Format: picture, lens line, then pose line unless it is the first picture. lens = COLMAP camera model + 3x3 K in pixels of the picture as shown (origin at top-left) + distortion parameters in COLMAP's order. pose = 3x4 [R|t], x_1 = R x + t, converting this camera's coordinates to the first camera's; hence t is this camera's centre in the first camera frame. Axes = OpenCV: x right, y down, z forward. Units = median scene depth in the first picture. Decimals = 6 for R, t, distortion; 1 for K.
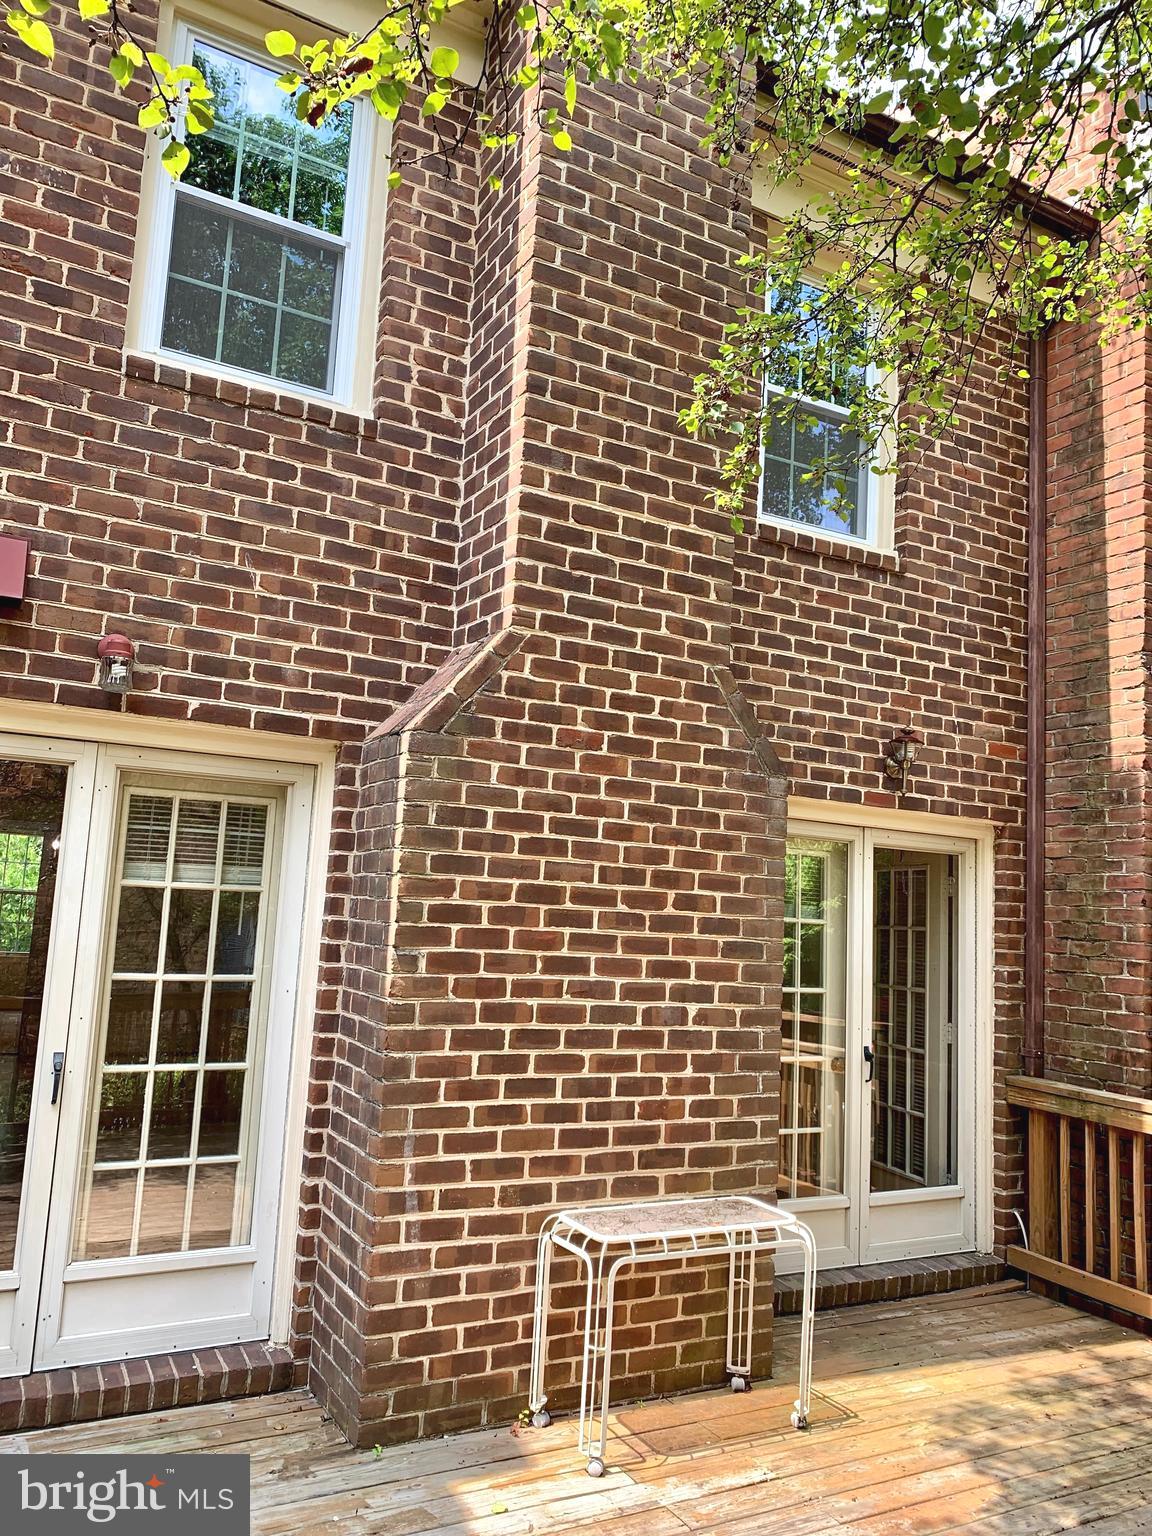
lens RADIAL K [[1159.7, 0, 591.1], [0, 1159.7, 738.6], [0, 0, 1]] dist [0.044651, -0.054906]
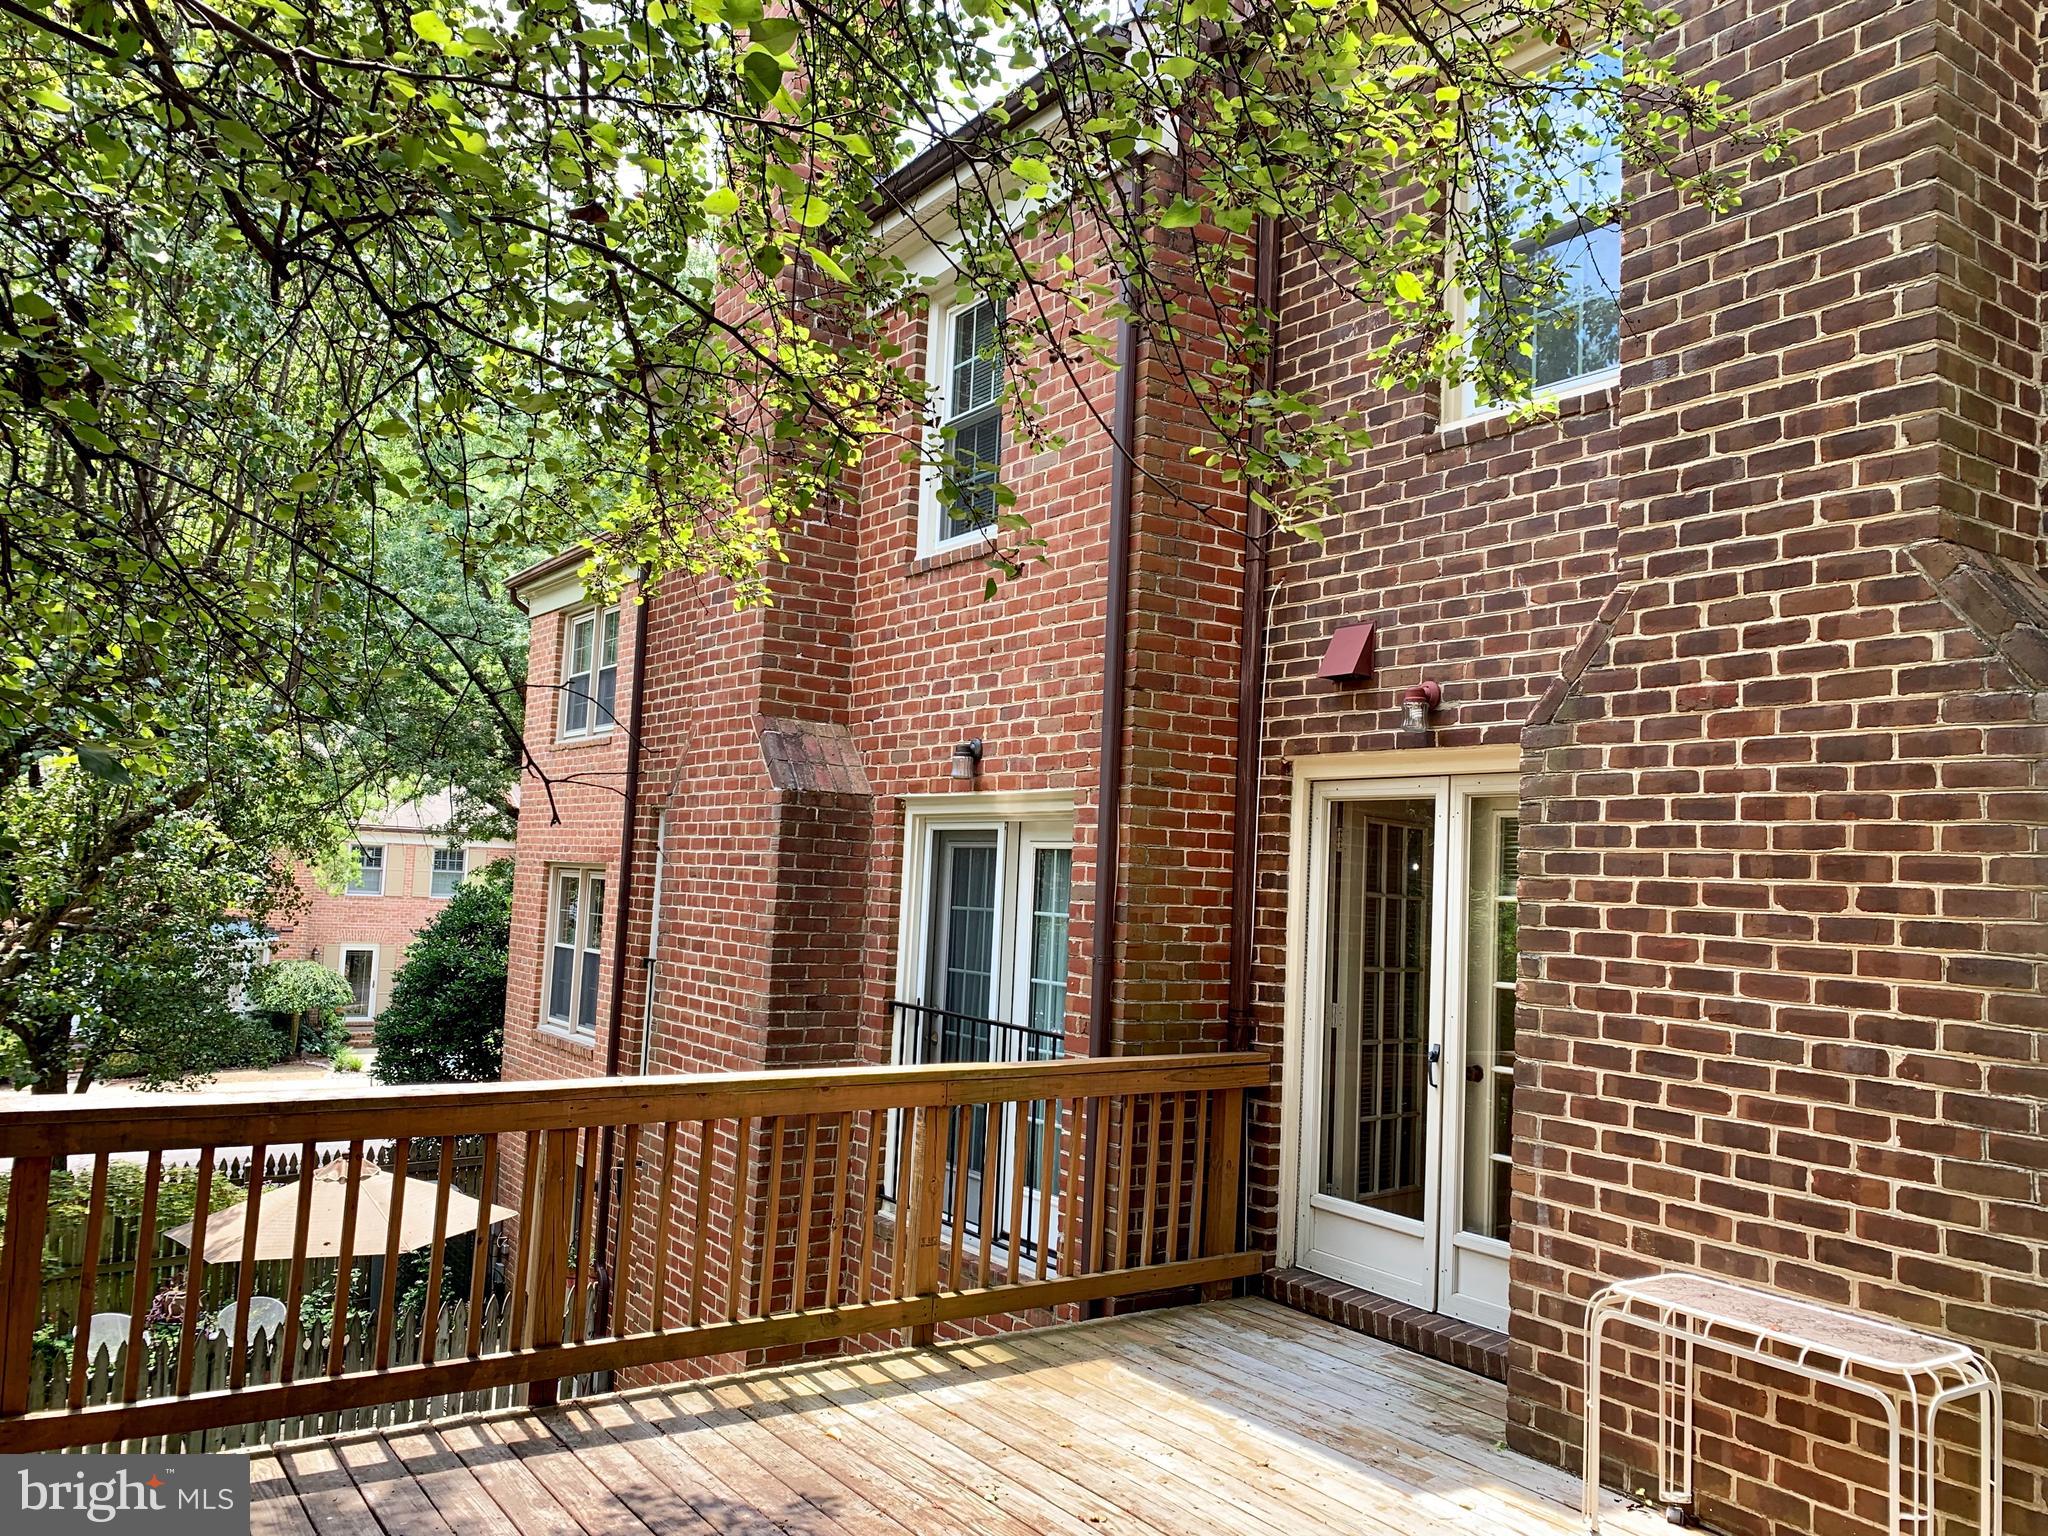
lens RADIAL K [[1546.3, 0, 1019.1], [0, 1546.3, 764.2], [0, 0, 1]] dist [0.044651, -0.054906]
pose [[0.090340, -0.127540, -0.987711, 1.003841], [0.103275, 0.987619, -0.118083, 0.123690], [0.990542, -0.091338, 0.102394, 0.427201]]
